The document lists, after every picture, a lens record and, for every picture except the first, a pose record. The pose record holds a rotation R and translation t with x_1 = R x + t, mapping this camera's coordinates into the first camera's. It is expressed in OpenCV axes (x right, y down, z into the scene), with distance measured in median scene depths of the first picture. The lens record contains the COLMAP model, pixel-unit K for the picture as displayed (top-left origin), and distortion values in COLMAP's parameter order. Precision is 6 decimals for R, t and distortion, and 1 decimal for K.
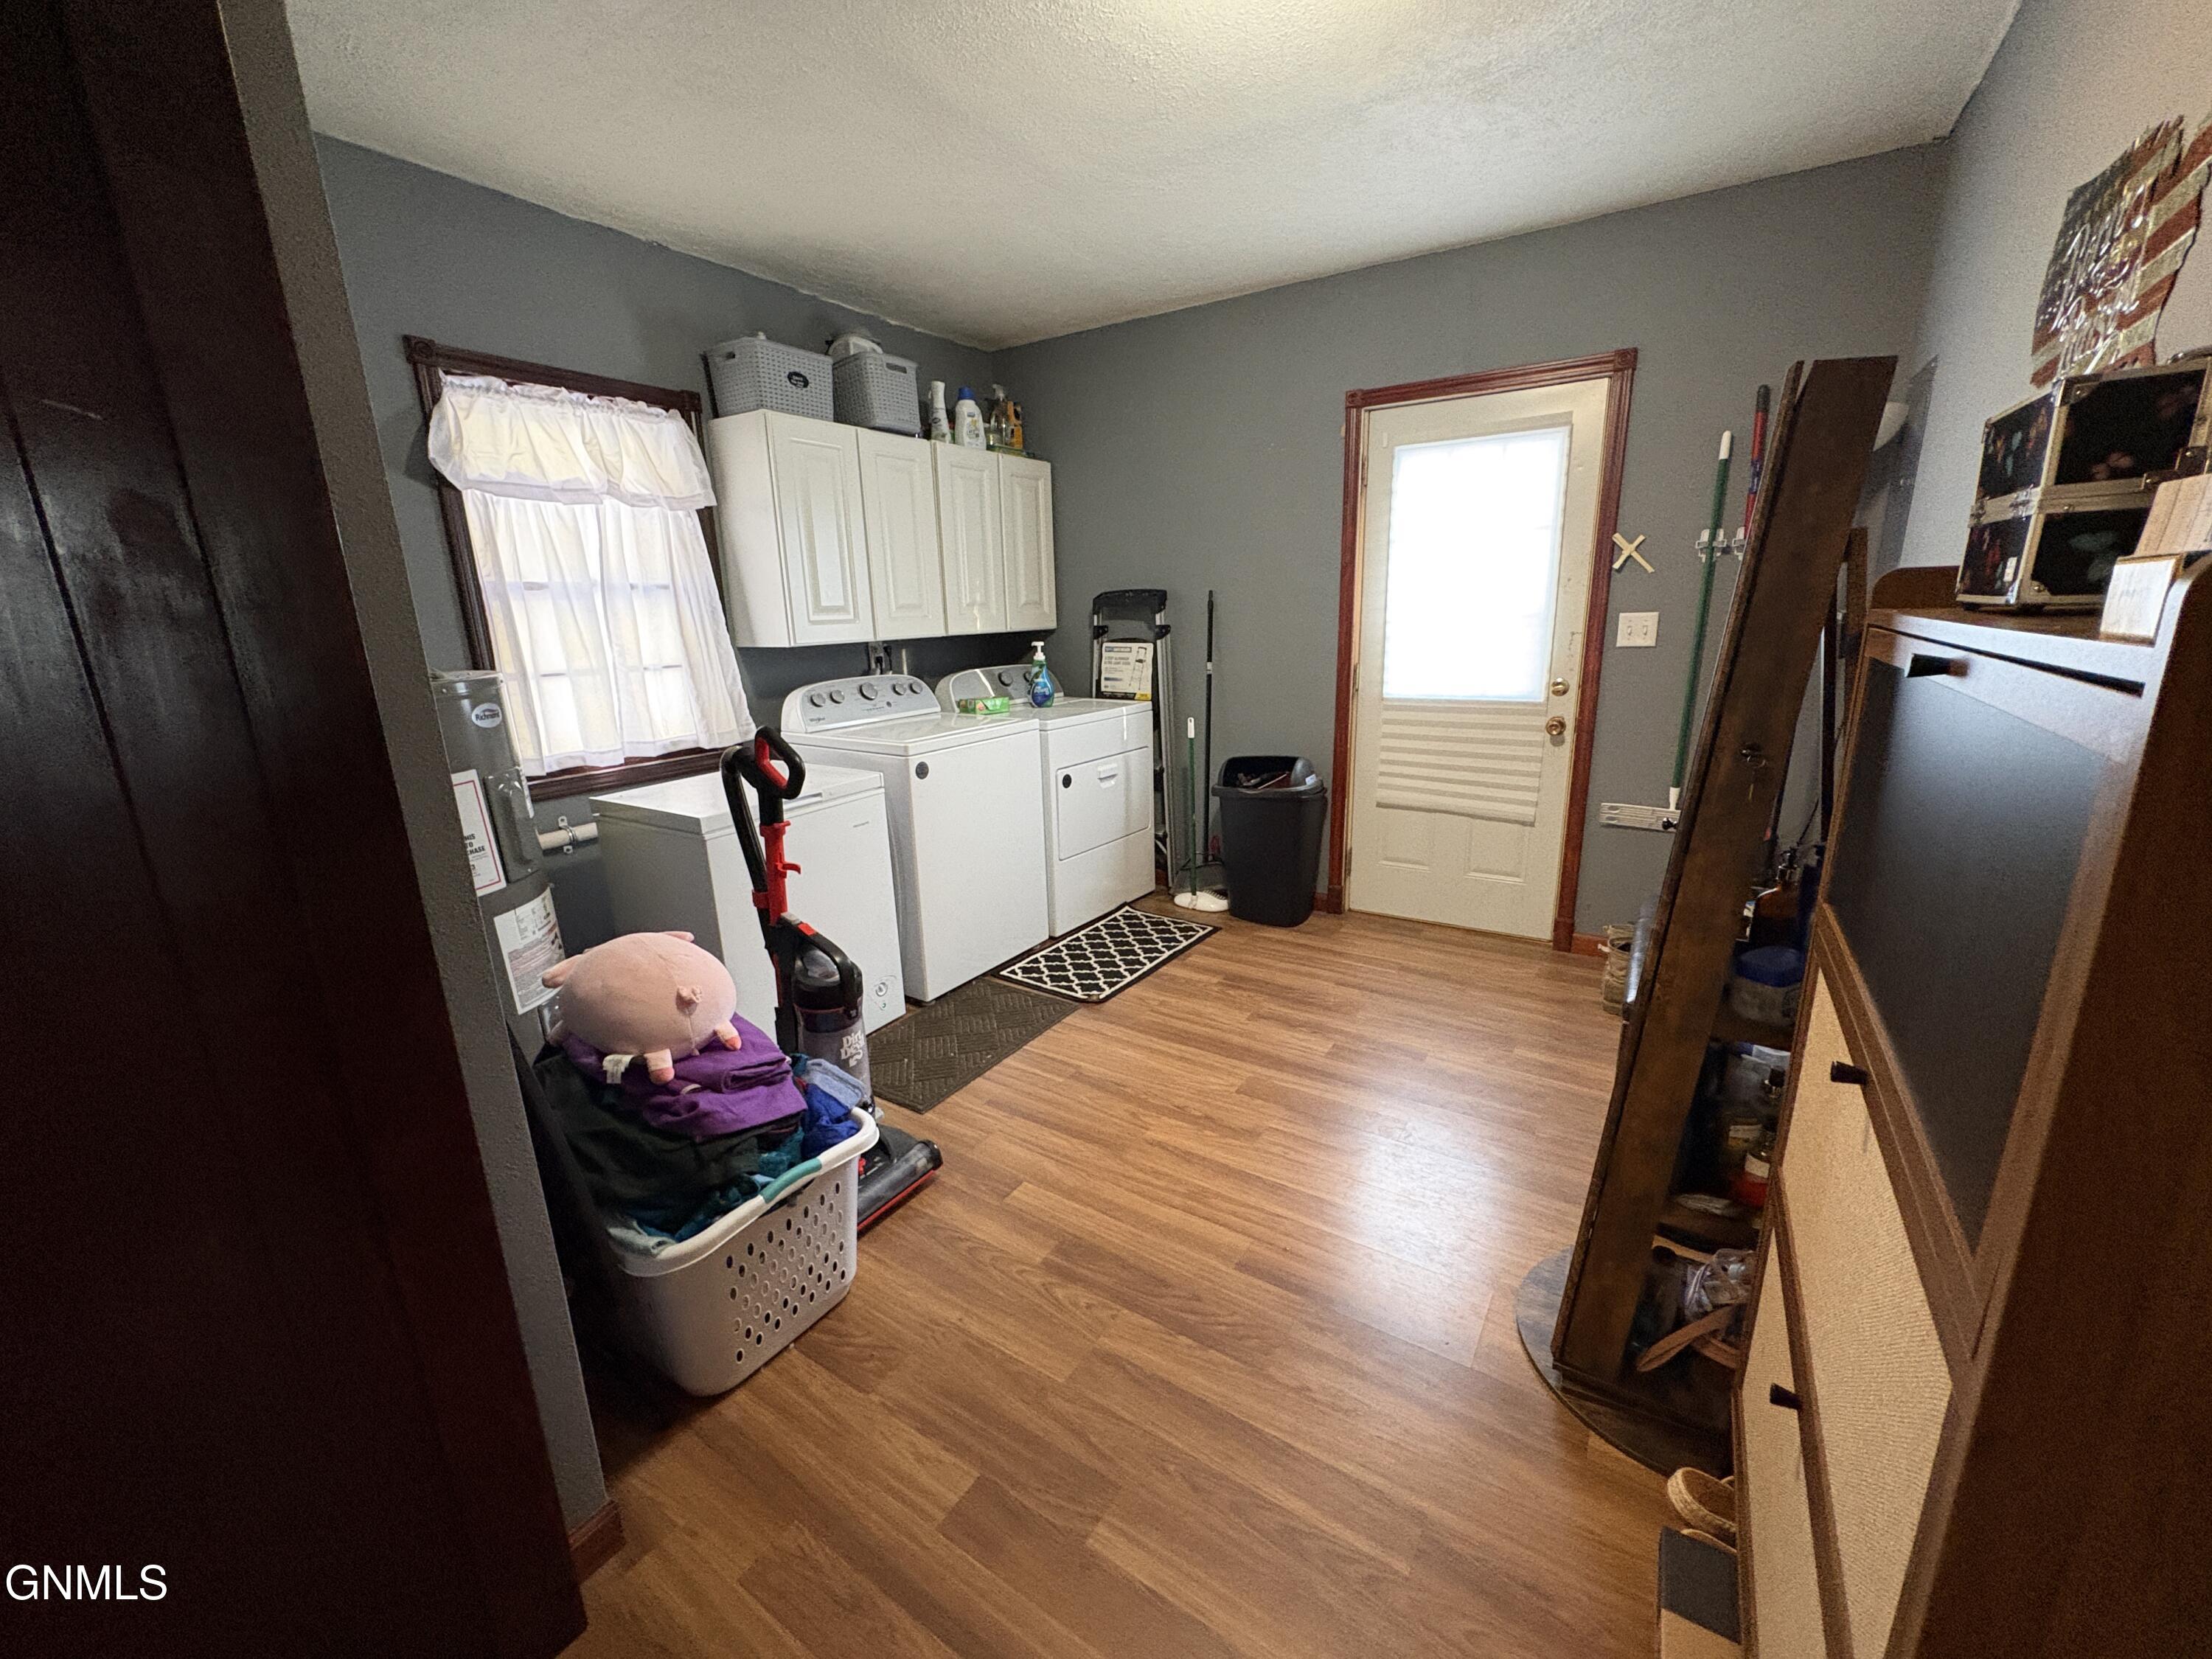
lens RADIAL K [[880.7, 0, 1103.8], [0, 880.7, 830.6], [0, 0, 1]] dist [-0.000814, 0.000142]
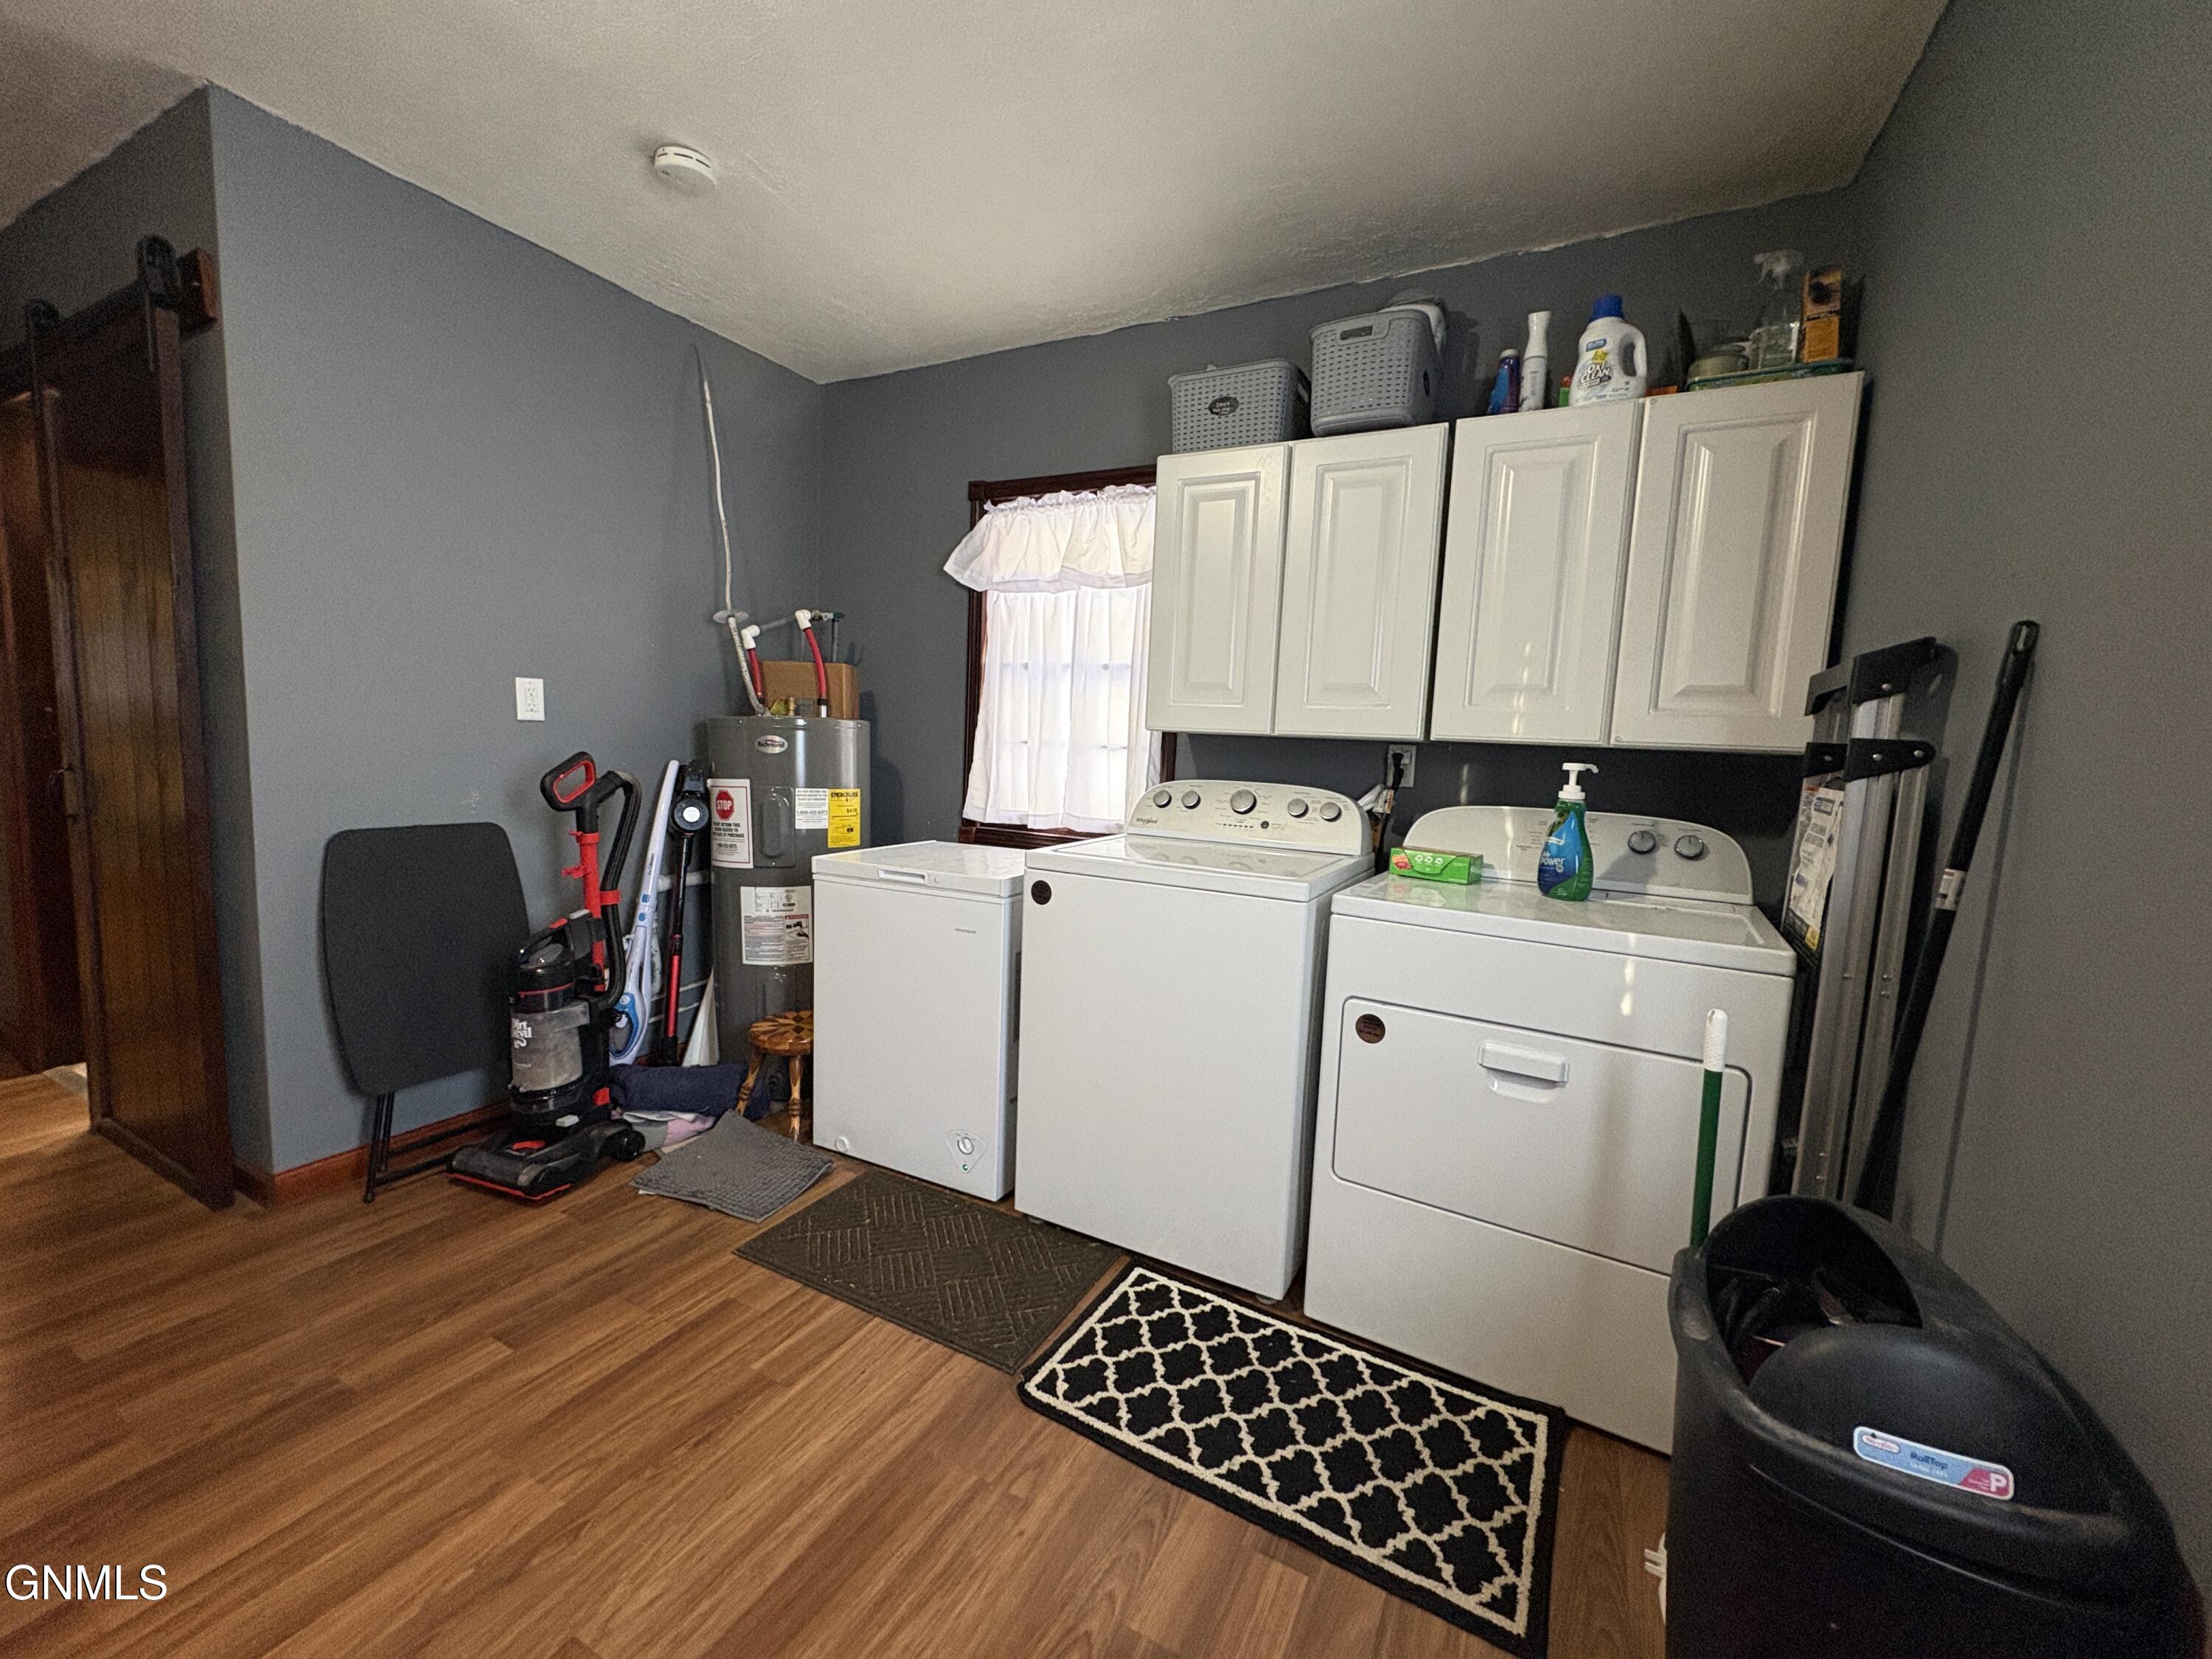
lens RADIAL K [[880.7, 0, 1106.7], [0, 880.7, 826.8], [0, 0, 1]] dist [-0.000814, 0.000142]
pose [[0.099015, 0.131799, -0.986319, 0.444839], [-0.291130, 0.951657, 0.097941, -0.182602], [0.951546, 0.277449, 0.132599, 0.835193]]
